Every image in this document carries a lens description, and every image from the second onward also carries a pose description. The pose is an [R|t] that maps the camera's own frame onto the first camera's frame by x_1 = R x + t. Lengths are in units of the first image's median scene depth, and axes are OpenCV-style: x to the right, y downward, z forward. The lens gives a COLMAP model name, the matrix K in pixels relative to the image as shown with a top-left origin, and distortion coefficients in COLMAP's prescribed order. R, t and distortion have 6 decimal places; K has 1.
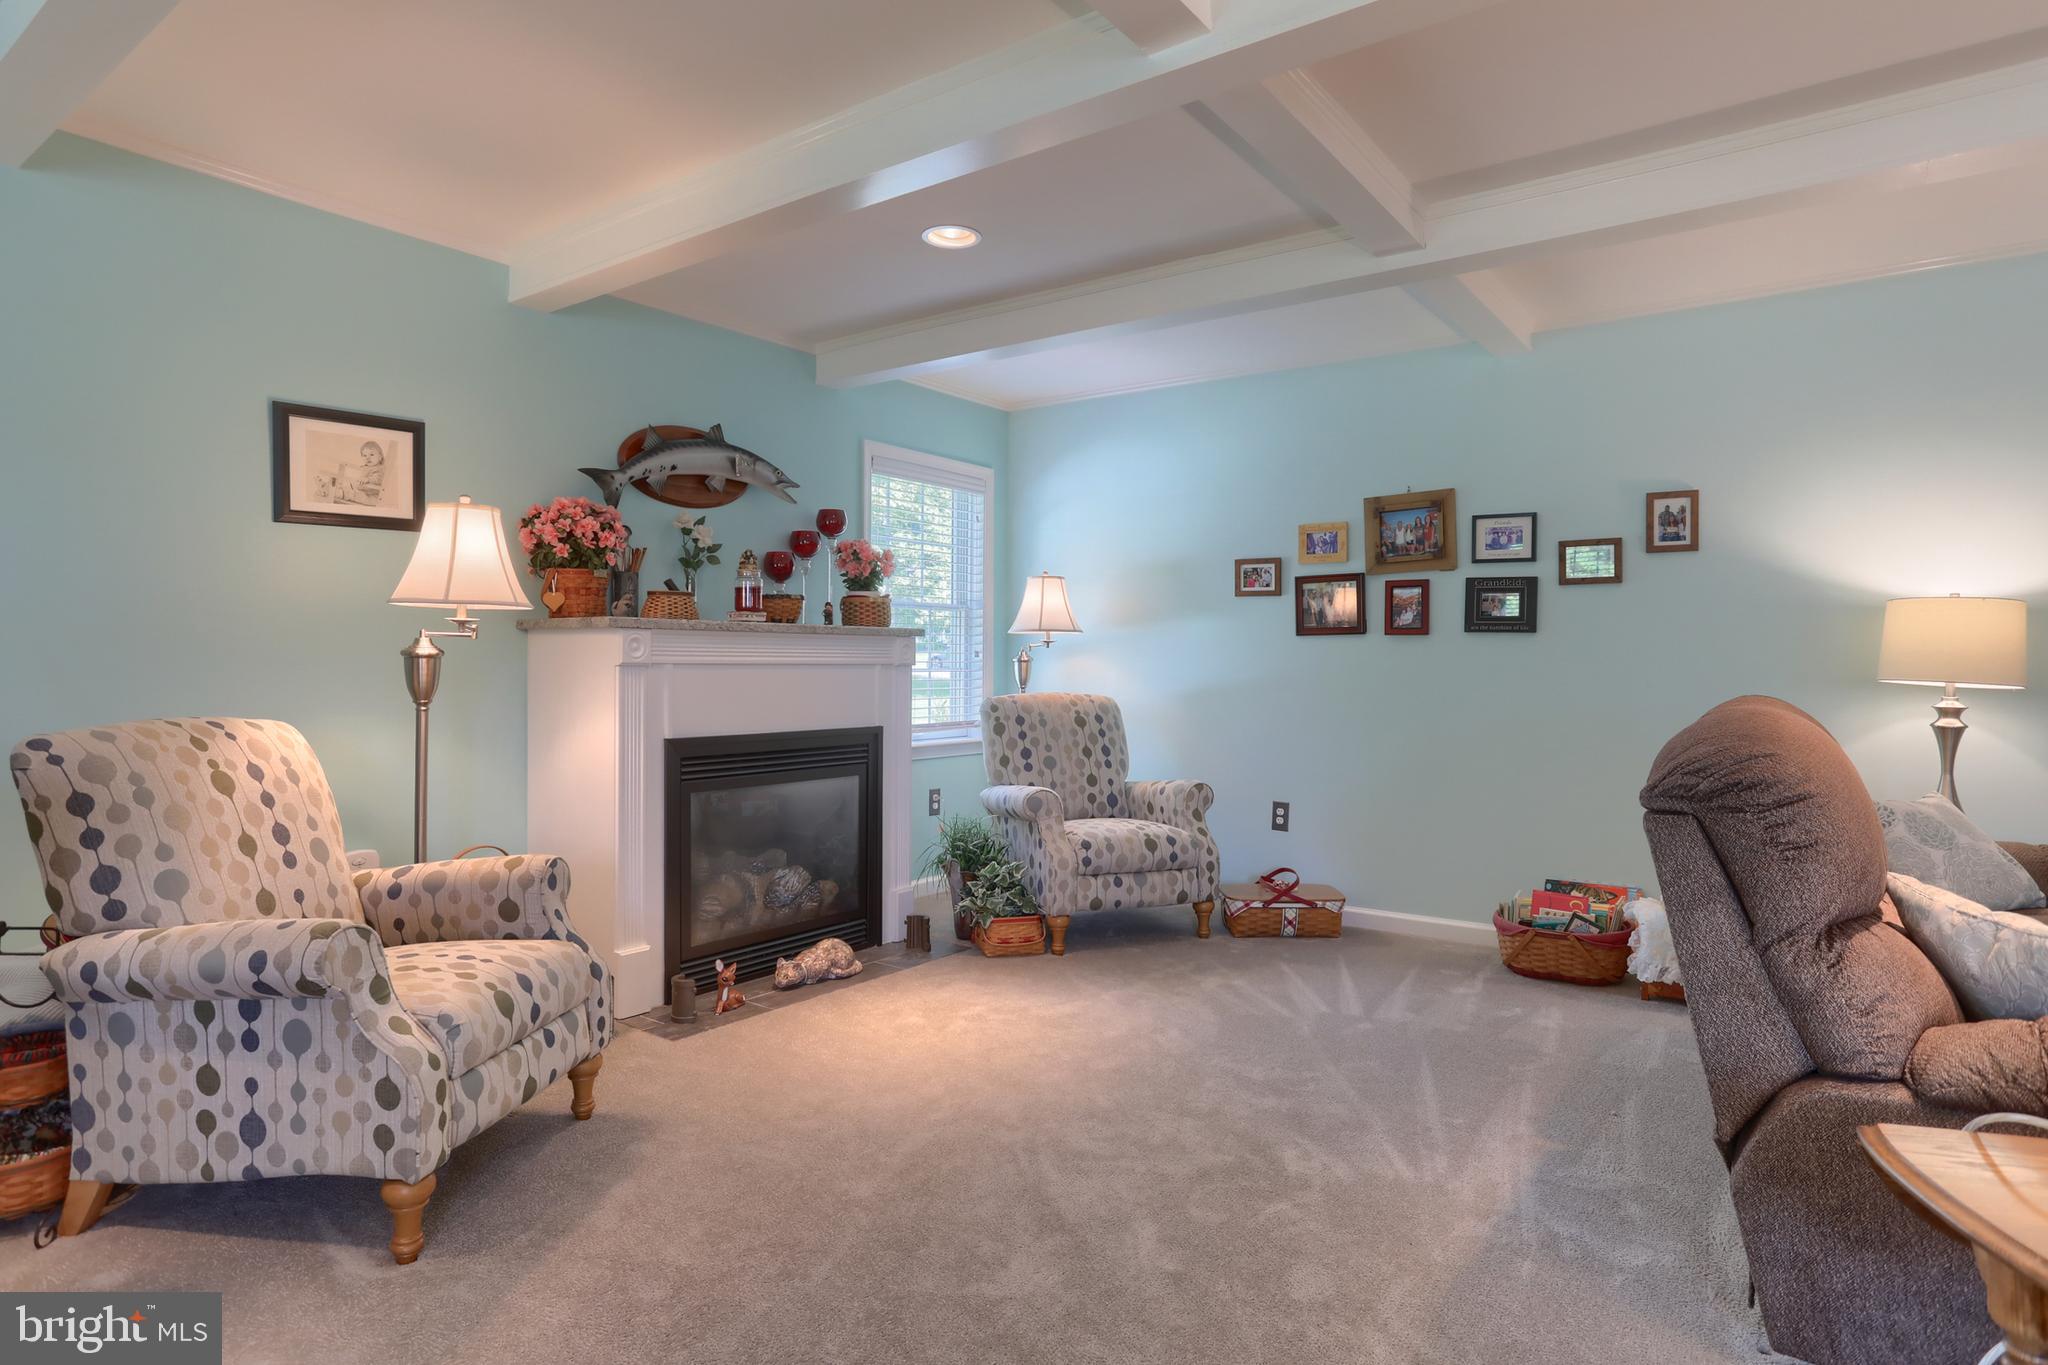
lens RADIAL K [[1117.6, 0, 1027.7], [0, 1117.6, 658.7], [0, 0, 1]] dist [-0.062337, 0.040319]
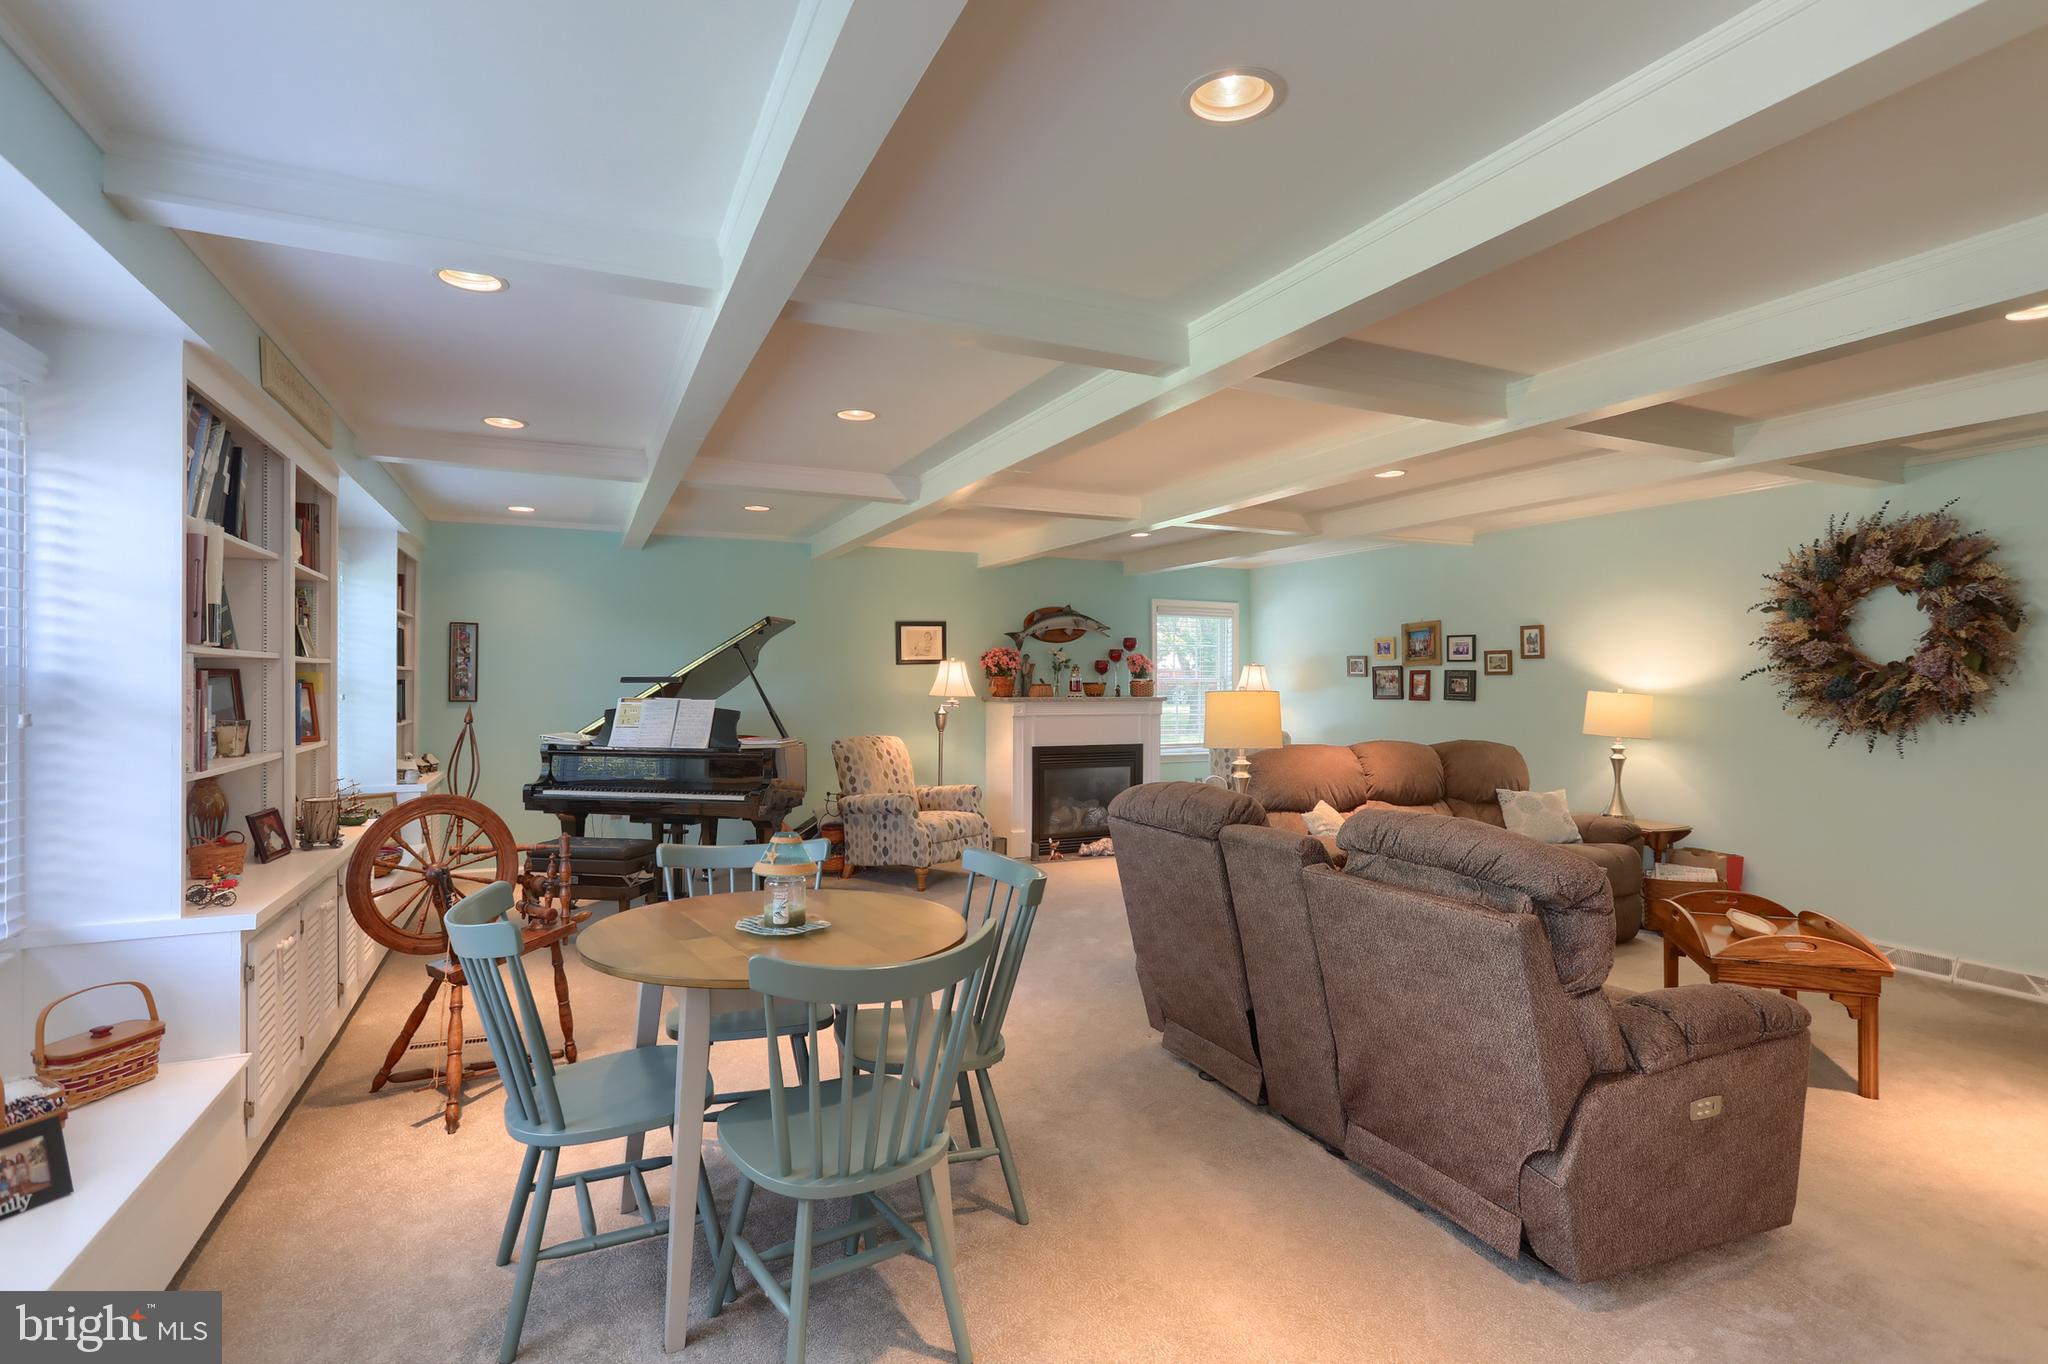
lens RADIAL K [[1027.1, 0, 1031.7], [0, 1027.1, 656.0], [0, 0, 1]] dist [-0.062666, 0.039034]
pose [[0.876462, -0.013959, -0.481269, 0.676445], [0.002639, 0.999704, -0.024189, -0.064336], [0.481464, 0.019931, 0.876239, -0.873604]]
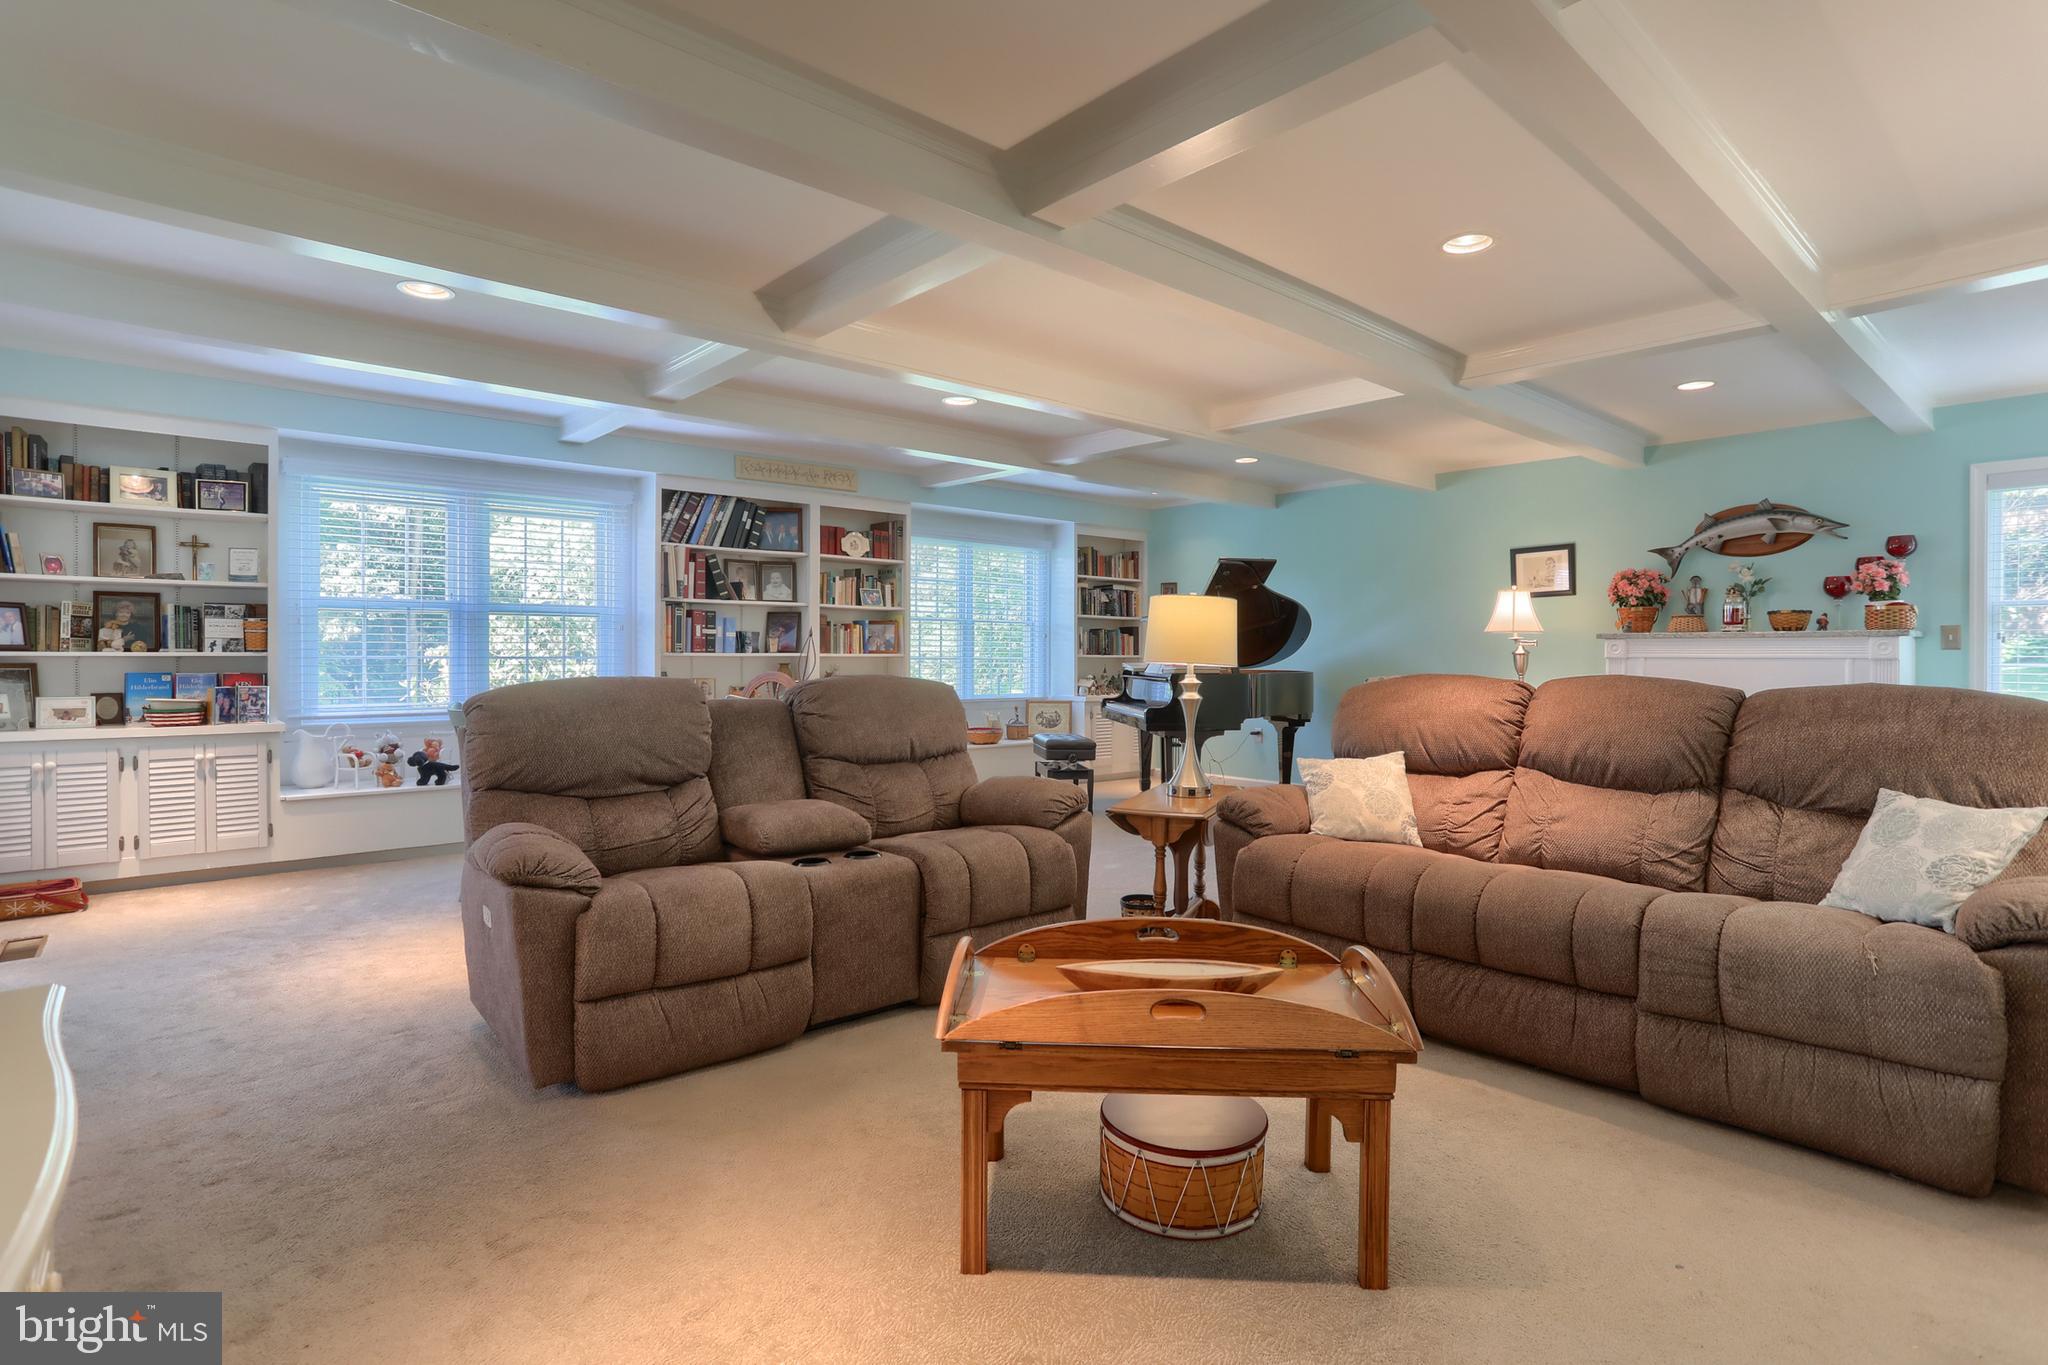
lens RADIAL K [[1027.1, 0, 1031.7], [0, 1027.1, 656.5], [0, 0, 1]] dist [-0.062666, 0.039034]
pose [[-0.202480, -0.004386, -0.979277, 1.323025], [-0.003964, 0.999985, -0.003659, 0.010679], [0.979278, 0.003141, -0.202495, 0.324550]]
